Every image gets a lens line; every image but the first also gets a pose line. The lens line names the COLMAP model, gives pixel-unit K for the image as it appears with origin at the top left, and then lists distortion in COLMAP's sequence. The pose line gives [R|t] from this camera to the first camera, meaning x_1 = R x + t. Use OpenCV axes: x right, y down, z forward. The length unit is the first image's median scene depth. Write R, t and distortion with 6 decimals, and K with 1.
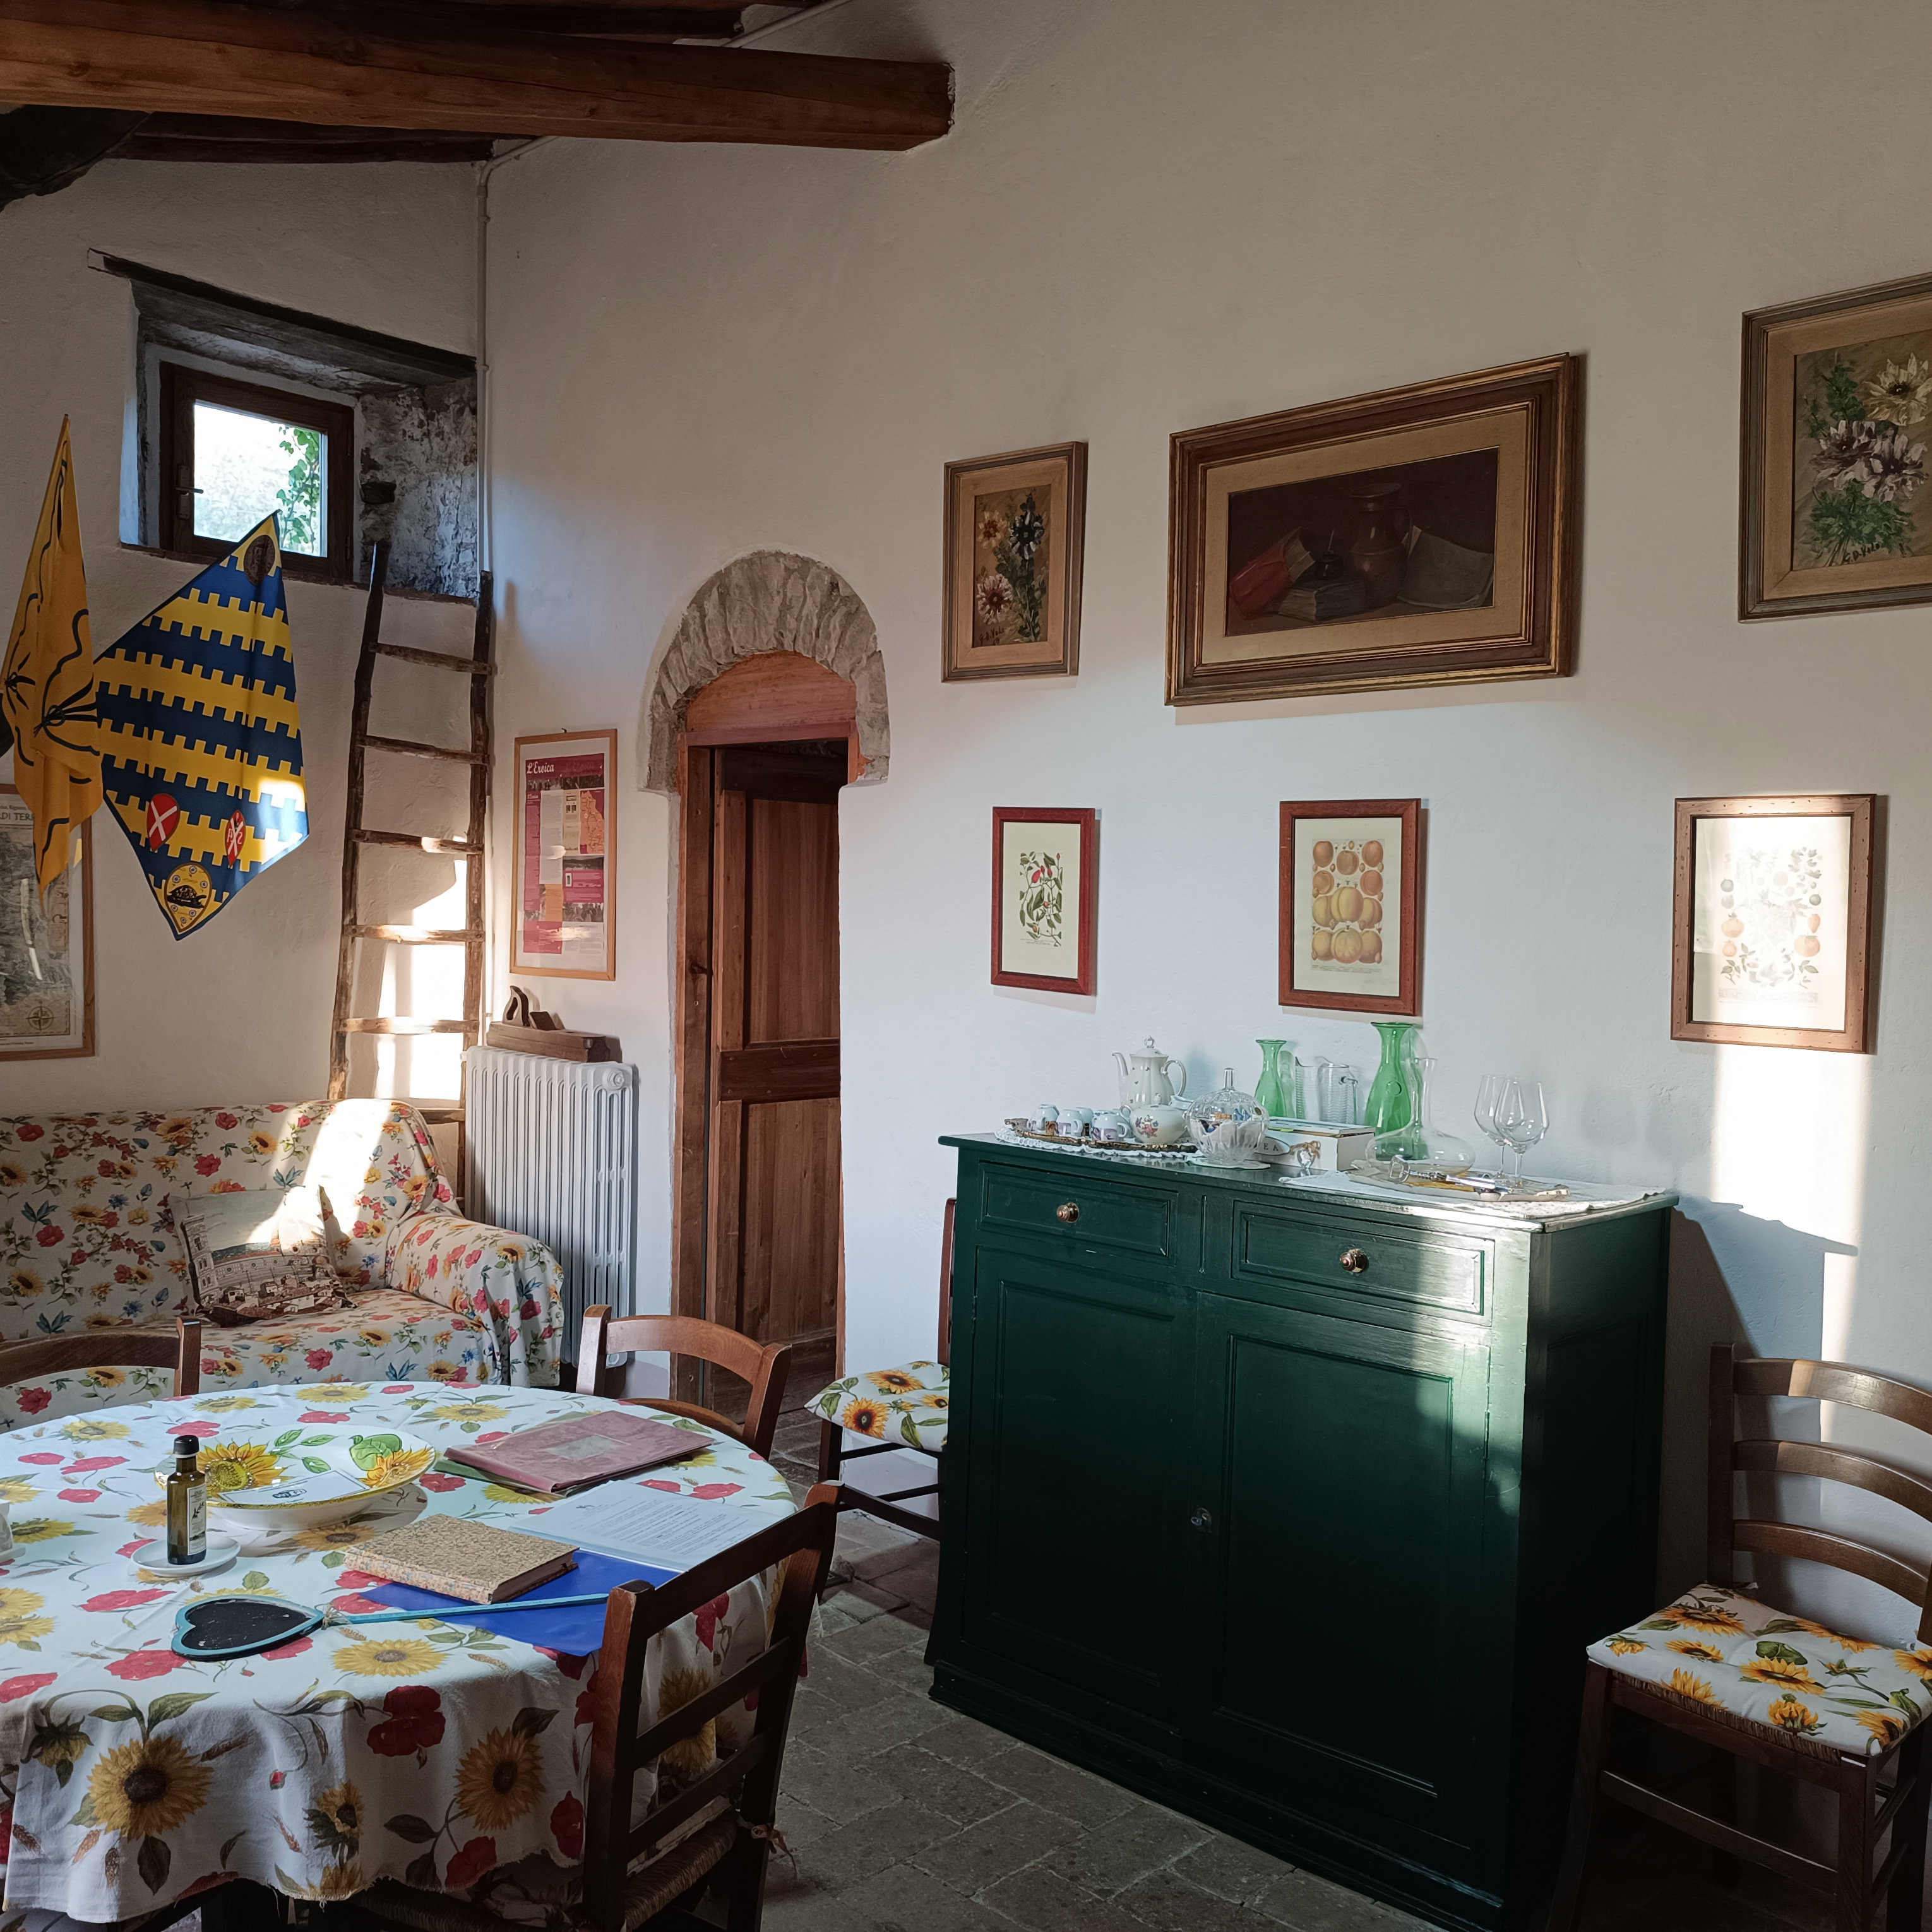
lens RADIAL K [[1809.7, 0, 966.0], [0, 1809.7, 966.0], [0, 0, 1]] dist [0.058748, -0.103263]
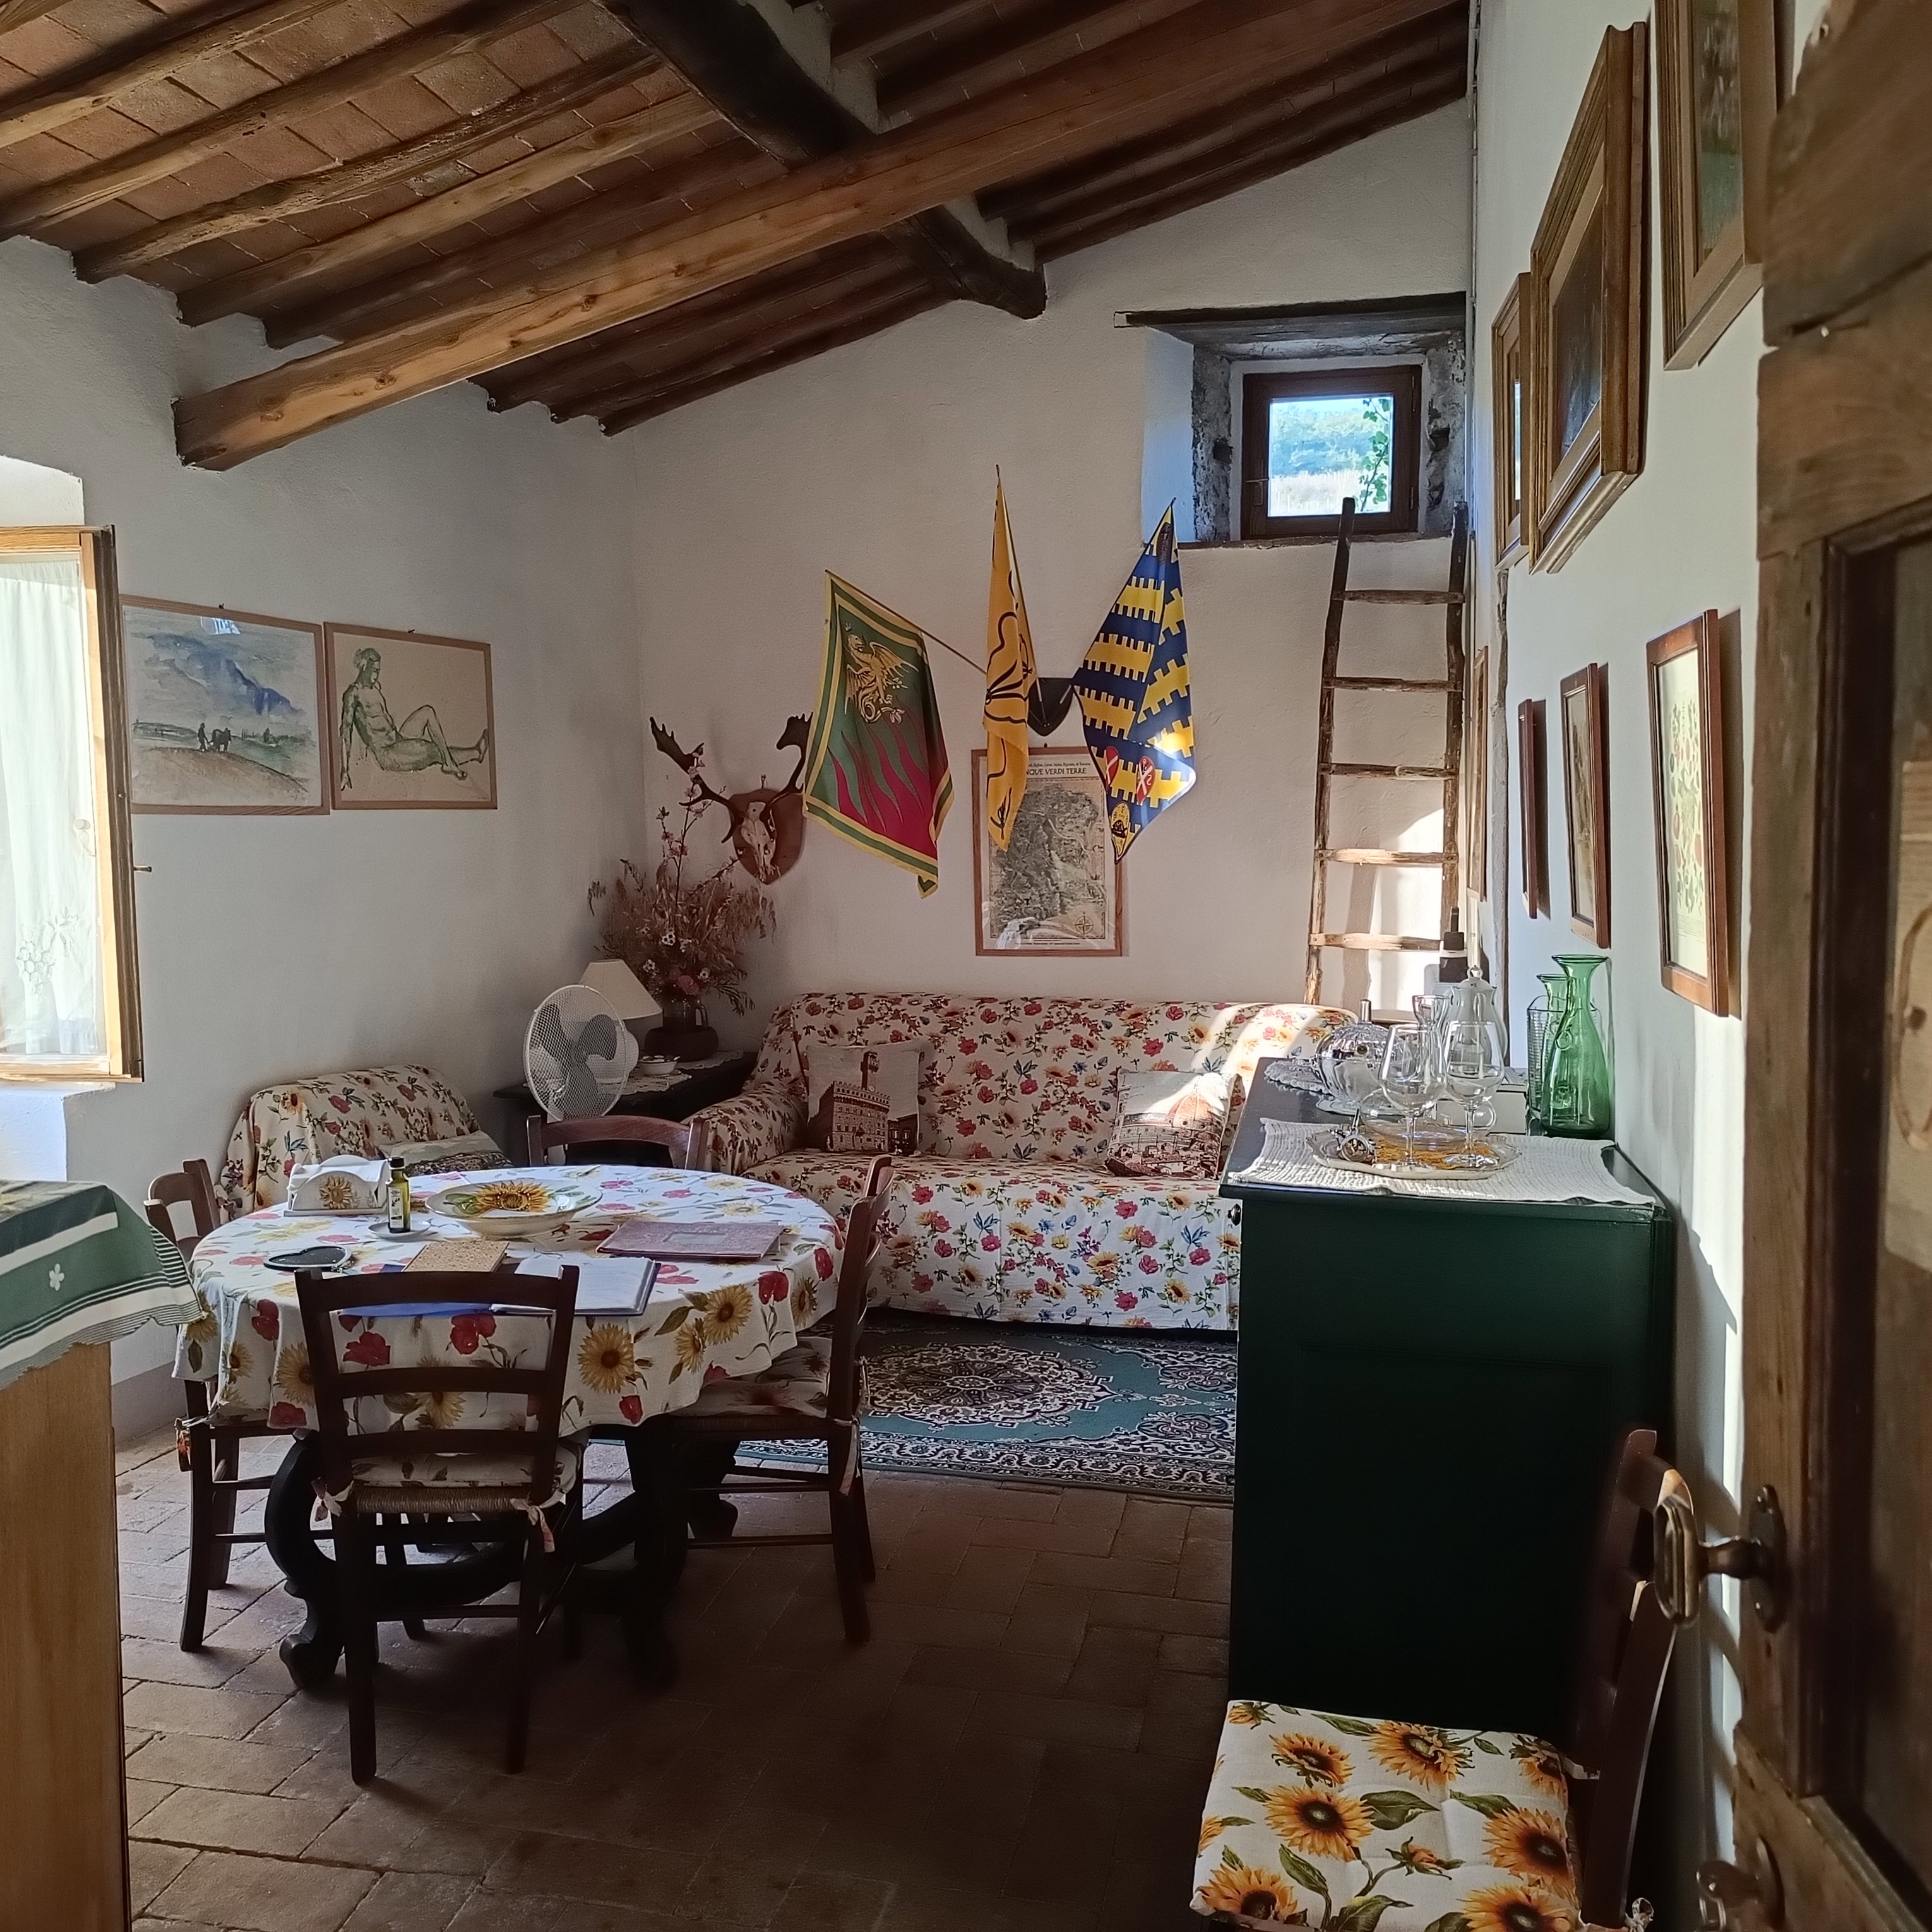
lens RADIAL K [[1809.7, 0, 966.0], [0, 1809.7, 966.0], [0, 0, 1]] dist [0.058748, -0.103263]
pose [[0.501831, 0.043647, -0.863864, 0.684296], [-0.009796, 0.998949, 0.044782, 0.001266], [0.864910, -0.014010, 0.501731, 0.334286]]
